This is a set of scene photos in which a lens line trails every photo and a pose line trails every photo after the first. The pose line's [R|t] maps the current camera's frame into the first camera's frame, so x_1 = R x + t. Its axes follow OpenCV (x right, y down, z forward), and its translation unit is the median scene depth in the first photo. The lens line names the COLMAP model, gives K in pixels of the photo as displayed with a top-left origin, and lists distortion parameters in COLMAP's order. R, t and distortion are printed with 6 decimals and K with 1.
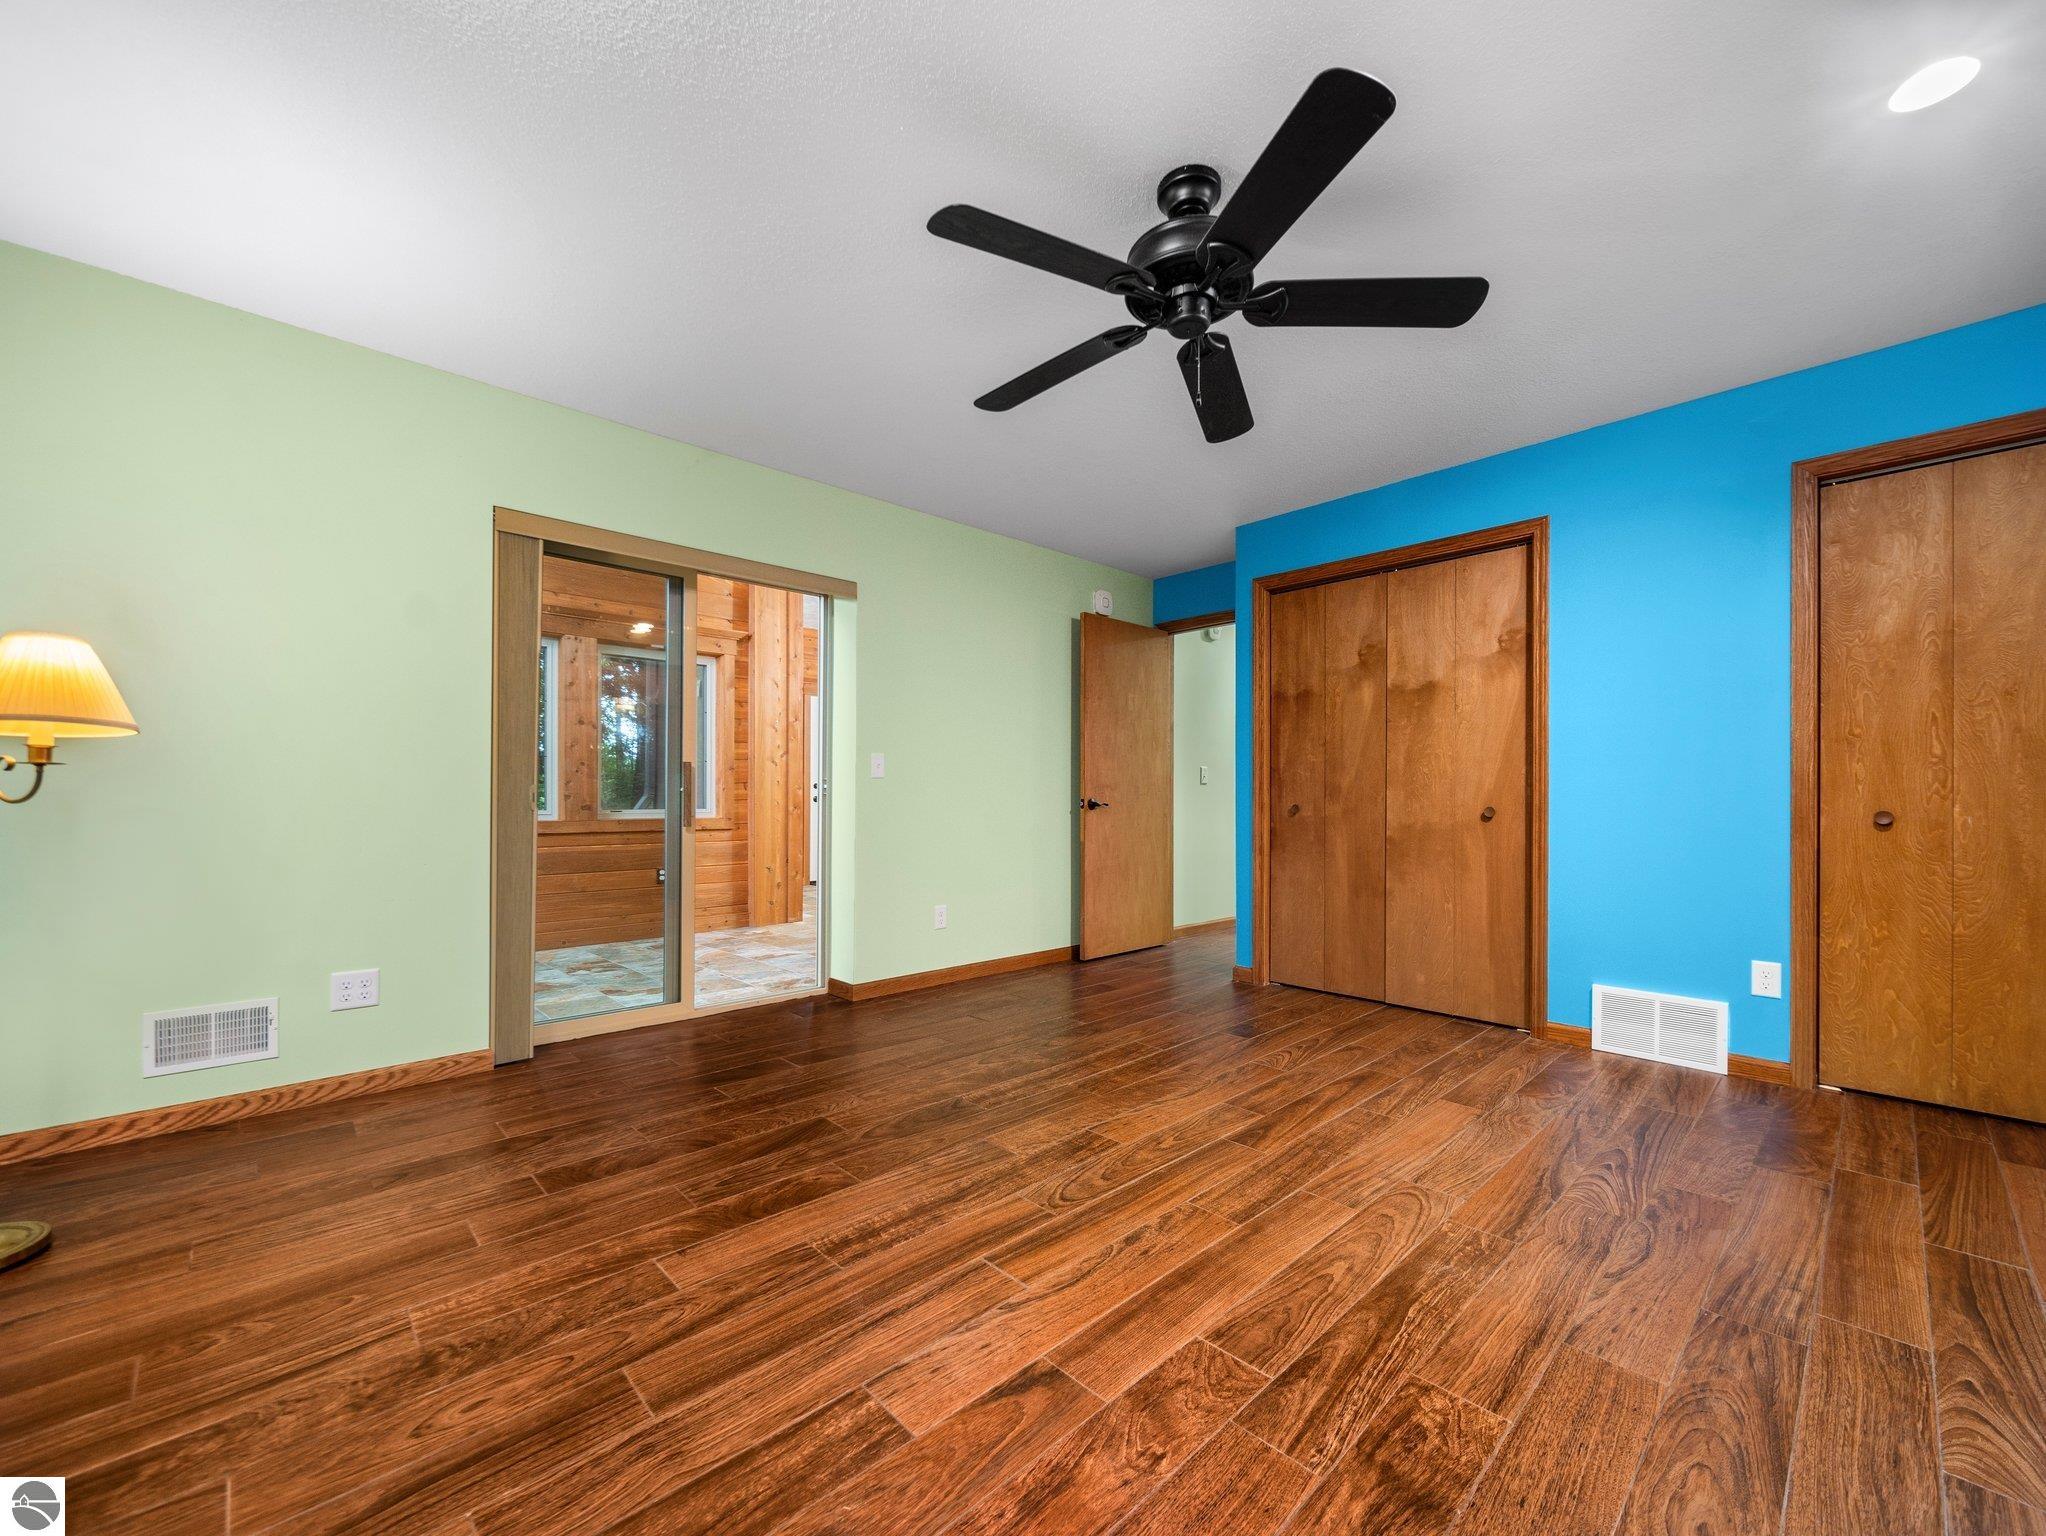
lens RADIAL K [[818.0, 0, 1017.7], [0, 818.0, 795.5], [0, 0, 1]] dist [-0.002510, -0.001006]
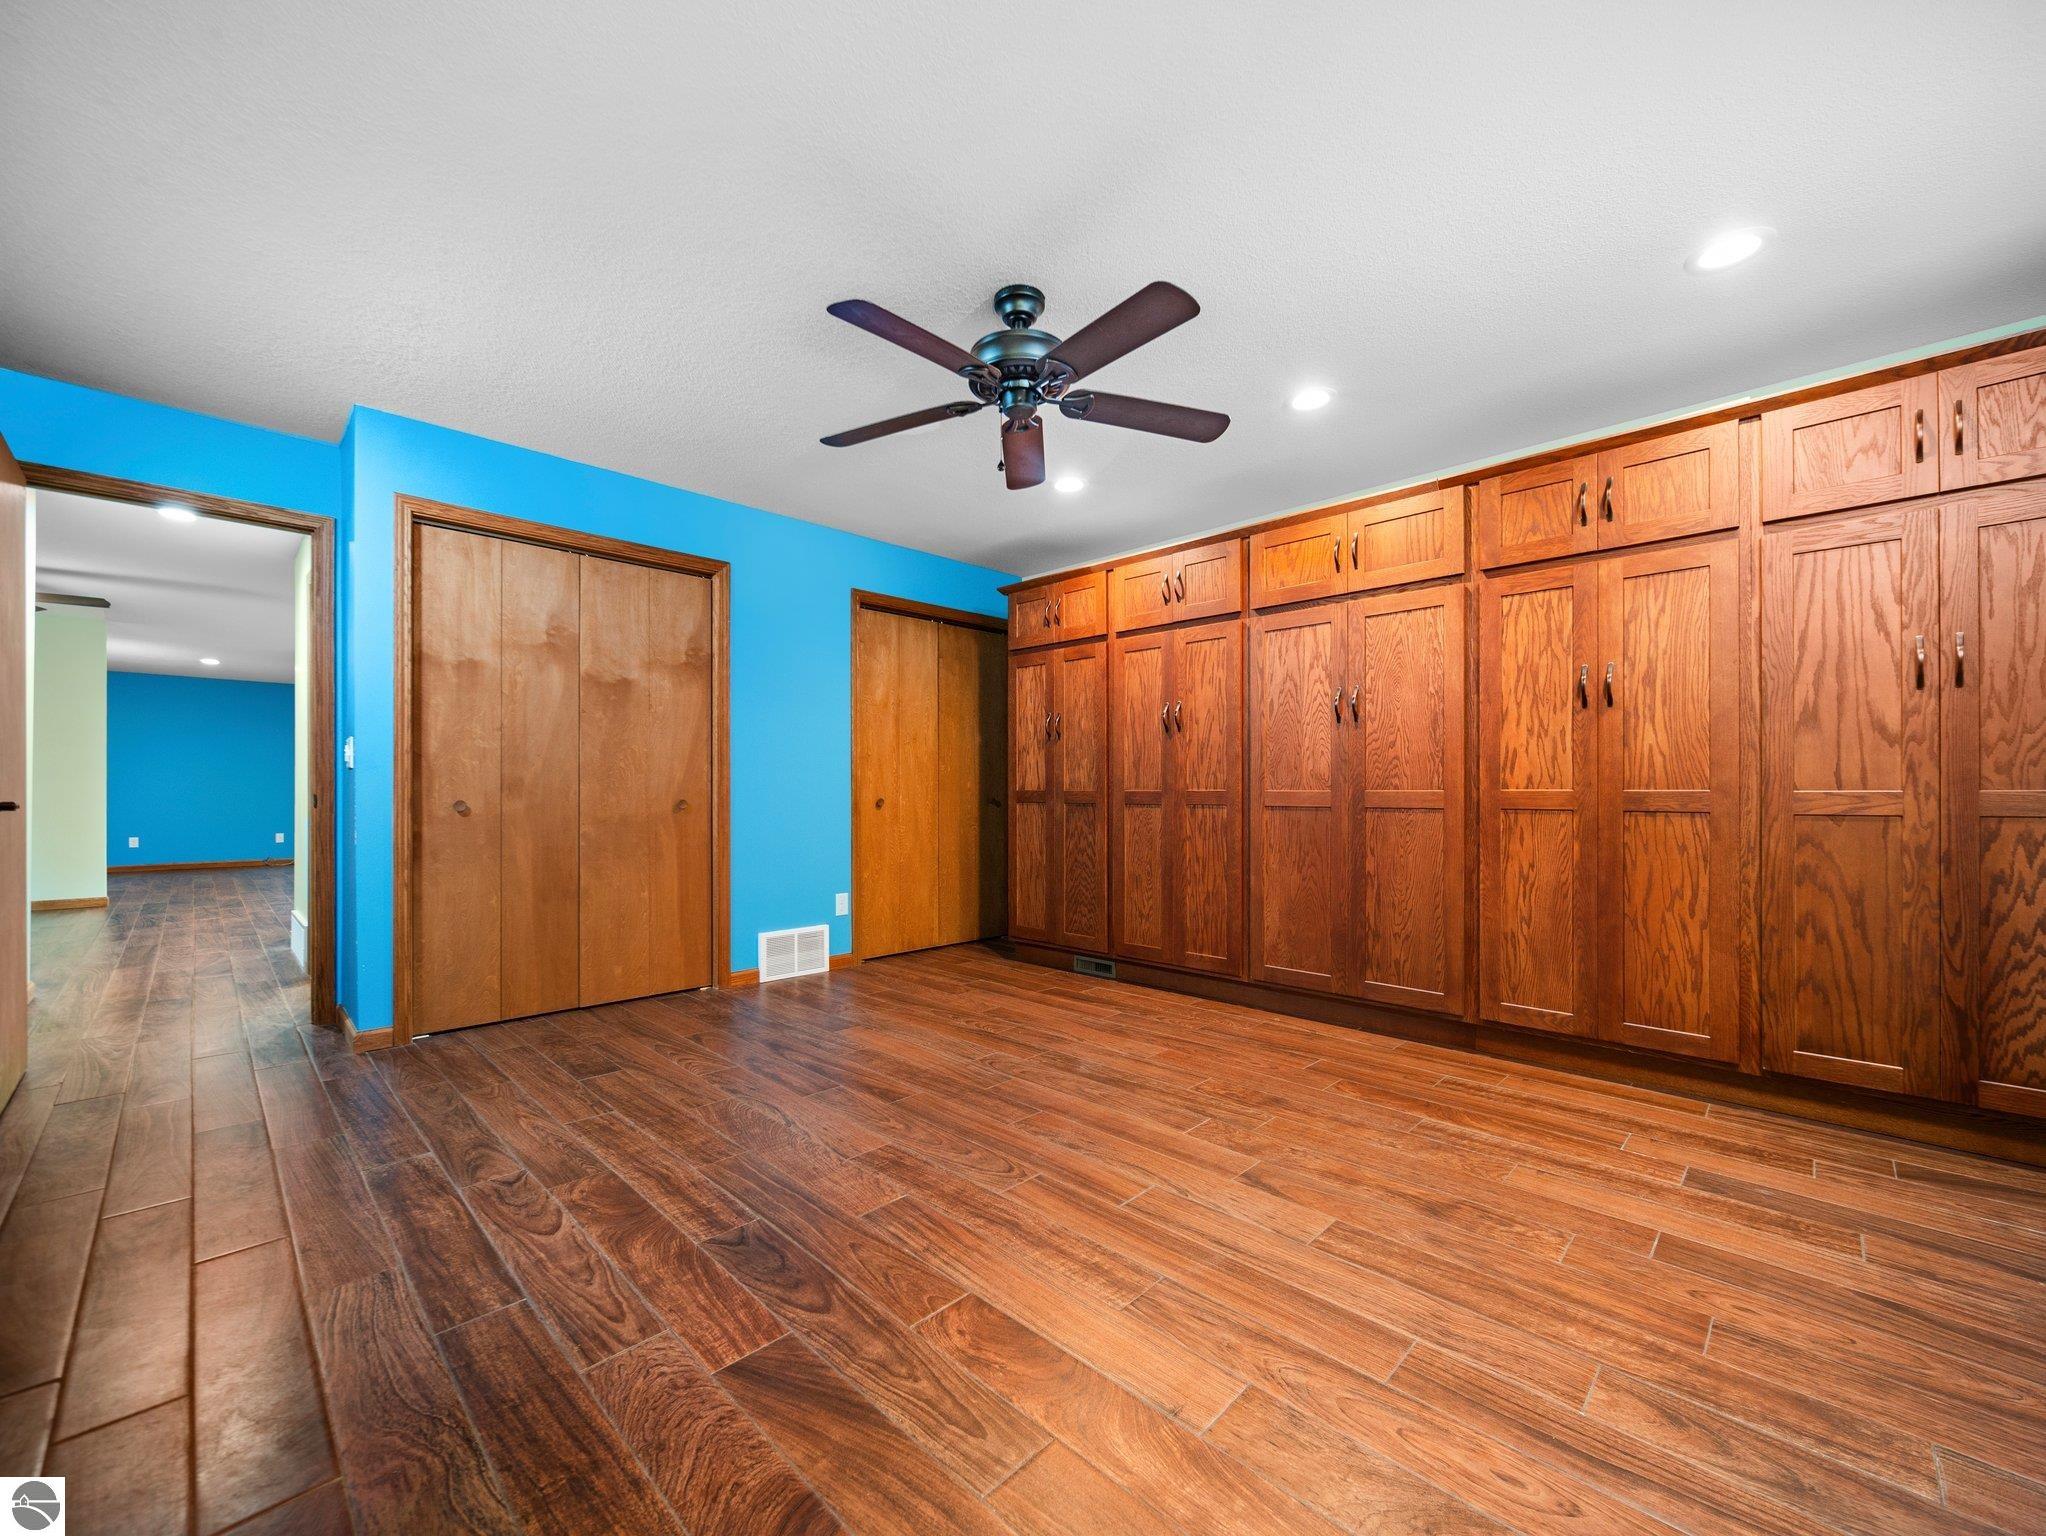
lens RADIAL K [[818.0, 0, 1016.1], [0, 818.0, 784.9], [0, 0, 1]] dist [-0.002510, -0.001006]
pose [[-0.036793, 0.005223, 0.999309, -0.865149], [-0.002267, 0.999983, -0.005310, -0.001723], [-0.999320, -0.002460, -0.036781, 0.884945]]
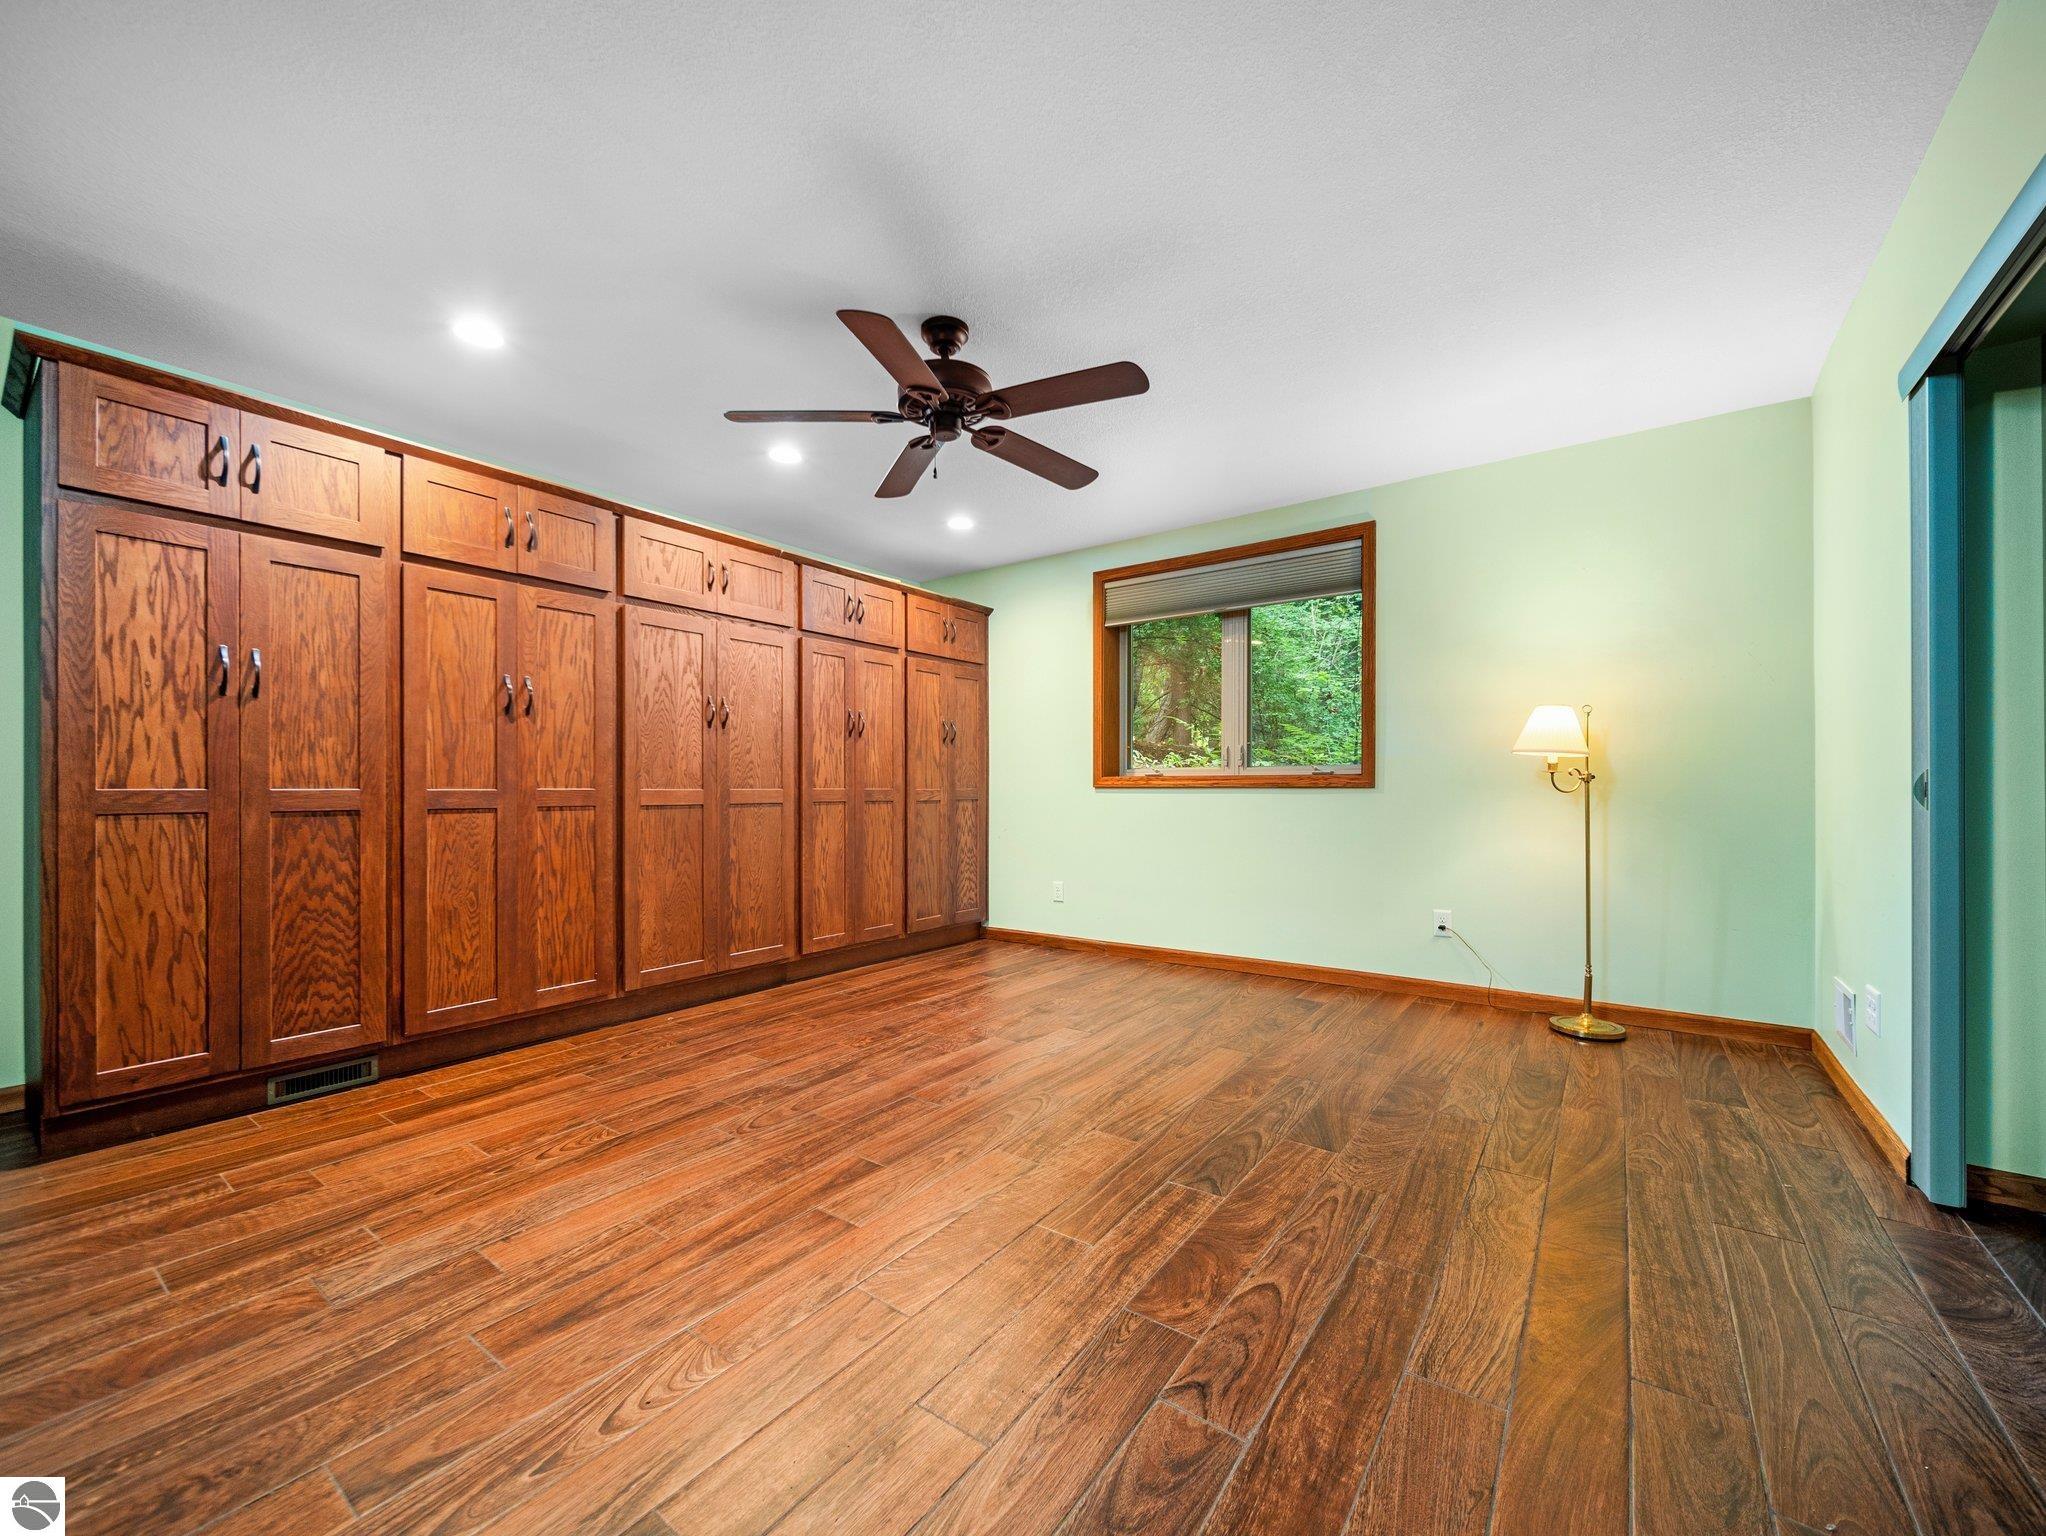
lens RADIAL K [[818.0, 0, 1015.1], [0, 818.0, 783.8], [0, 0, 1]] dist [-0.002510, -0.001006]
pose [[-0.983167, -0.000888, -0.182707, 0.284188], [0.000704, 0.999962, -0.008648, 0.002979], [0.182707, -0.008631, -0.983129, 1.953487]]
